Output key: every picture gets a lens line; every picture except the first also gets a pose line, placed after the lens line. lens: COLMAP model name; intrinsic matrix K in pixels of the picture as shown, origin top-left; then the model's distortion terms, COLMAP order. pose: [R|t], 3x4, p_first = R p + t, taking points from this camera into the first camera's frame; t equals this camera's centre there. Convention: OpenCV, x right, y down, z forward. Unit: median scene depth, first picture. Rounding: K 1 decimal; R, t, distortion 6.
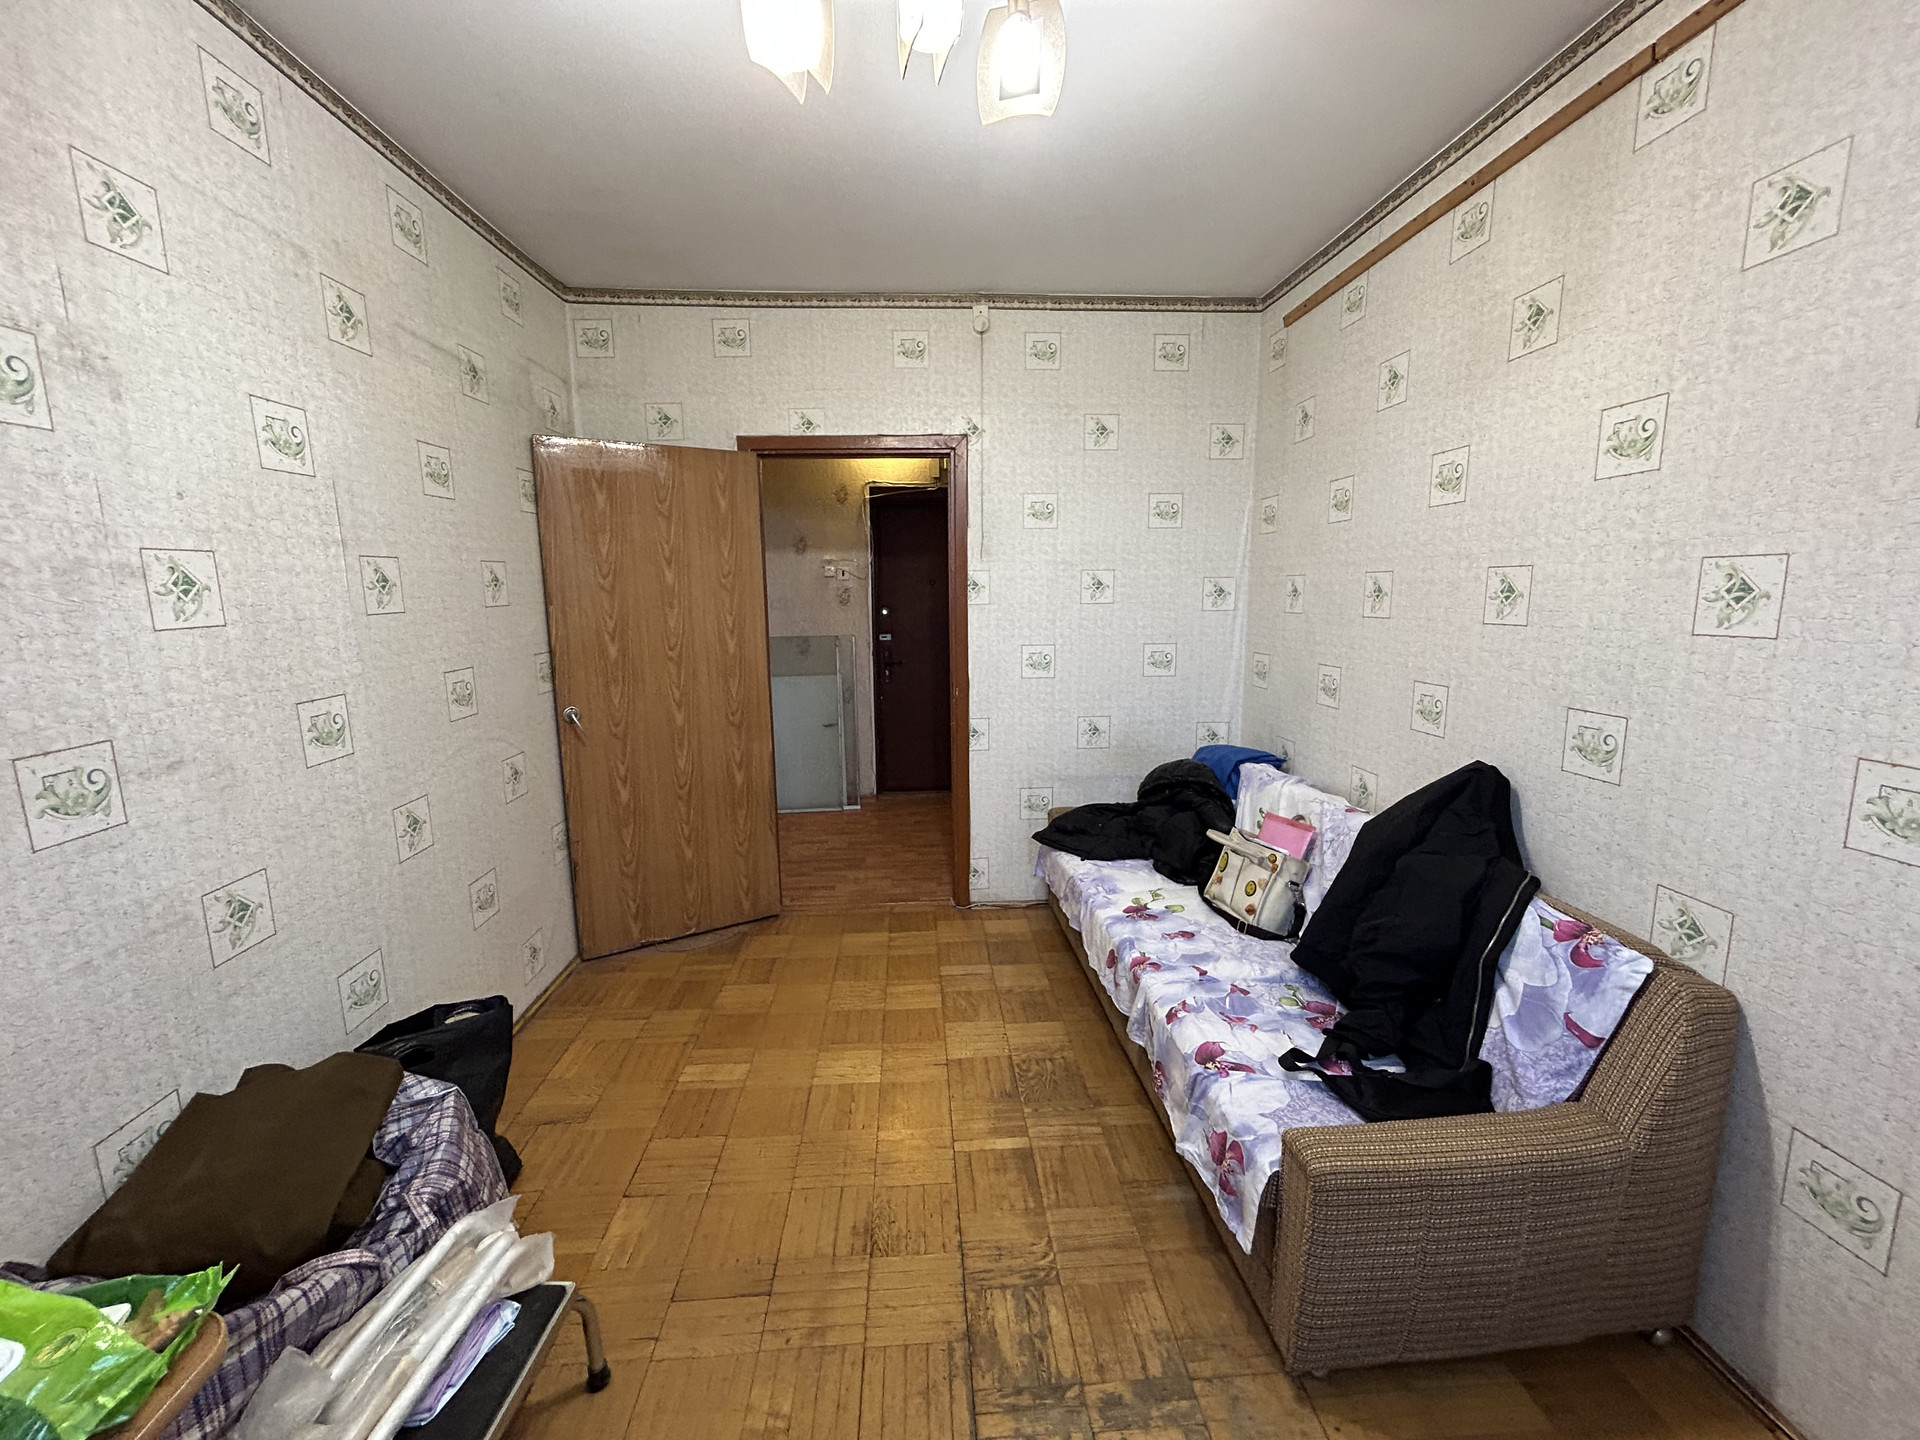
lens RADIAL K [[776.7, 0, 962.3], [0, 776.7, 713.1], [0, 0, 1]] dist [-0.002175, -0.000049]
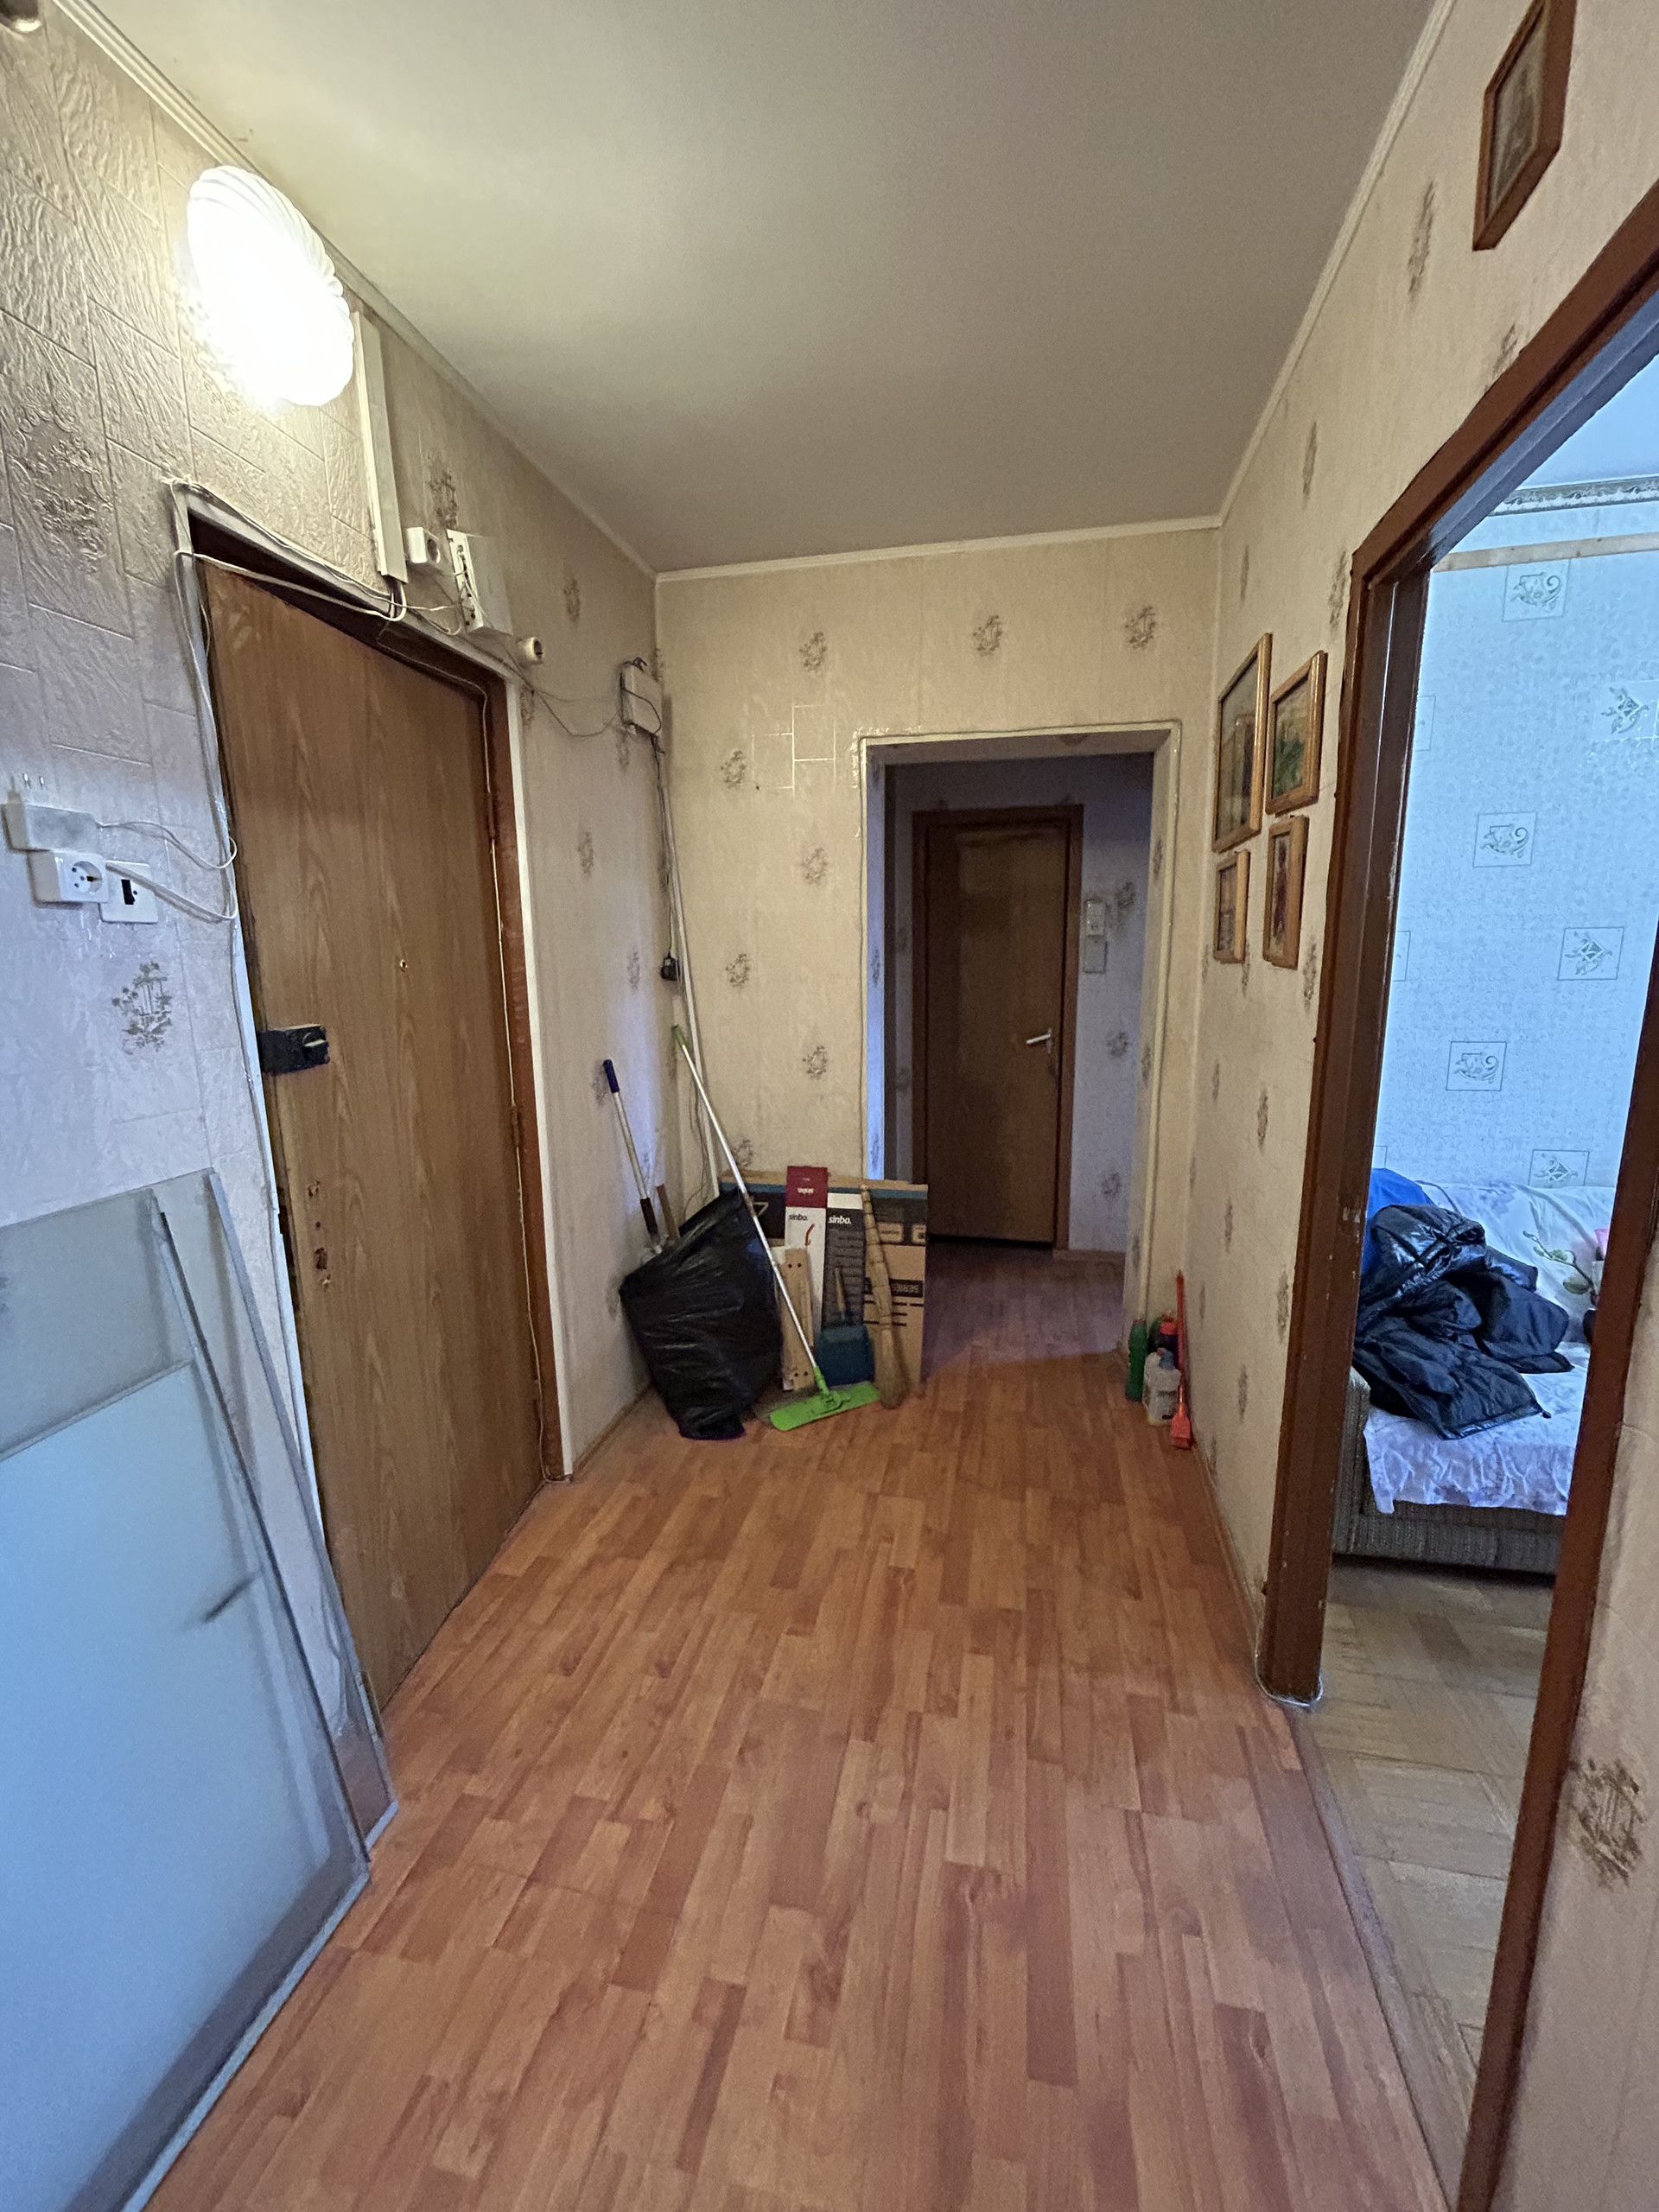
lens RADIAL K [[894.8, 0, 834.6], [0, 894.8, 1120.6], [0, 0, 1]] dist [-0.002175, -0.000049]
pose [[0.264195, -0.172996, 0.948827, -0.408908], [0.166710, 0.977165, 0.131743, -0.142951], [-0.949952, 0.123374, 0.287002, 0.904843]]
